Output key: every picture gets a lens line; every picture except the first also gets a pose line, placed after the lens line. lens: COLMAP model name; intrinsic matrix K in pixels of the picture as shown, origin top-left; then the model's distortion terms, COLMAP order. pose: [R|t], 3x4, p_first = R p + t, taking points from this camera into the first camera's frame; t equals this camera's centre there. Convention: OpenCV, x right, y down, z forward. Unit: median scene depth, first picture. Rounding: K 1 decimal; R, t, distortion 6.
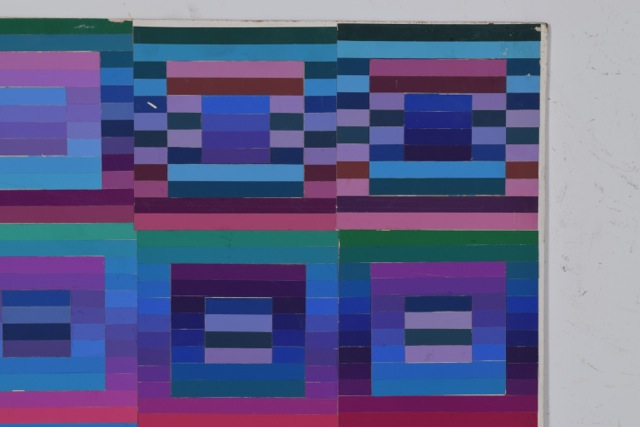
lens RADIAL K [[1651.1, 0, 321.9], [0, 1651.1, 217.5], [0, 0, 1]] dist [0.153923, 0.000000]
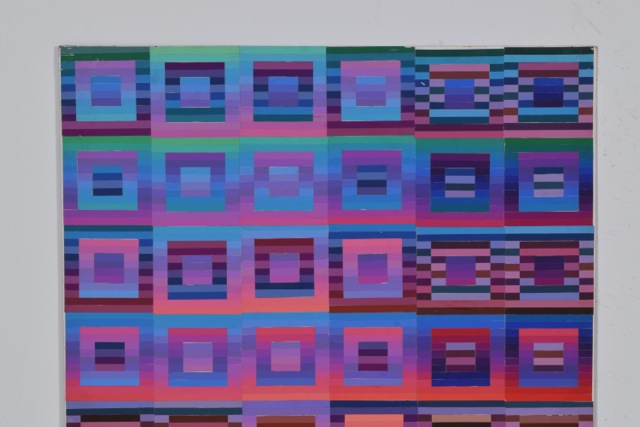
lens RADIAL K [[1651.1, 0, 315.5], [0, 1651.1, 209.6], [0, 0, 1]] dist [0.153923, 0.000000]
pose [[0.999947, -0.004905, -0.009080, -0.229605], [0.004780, 0.999894, -0.013729, 0.135899], [0.009147, 0.013685, 0.999865, -1.276230]]
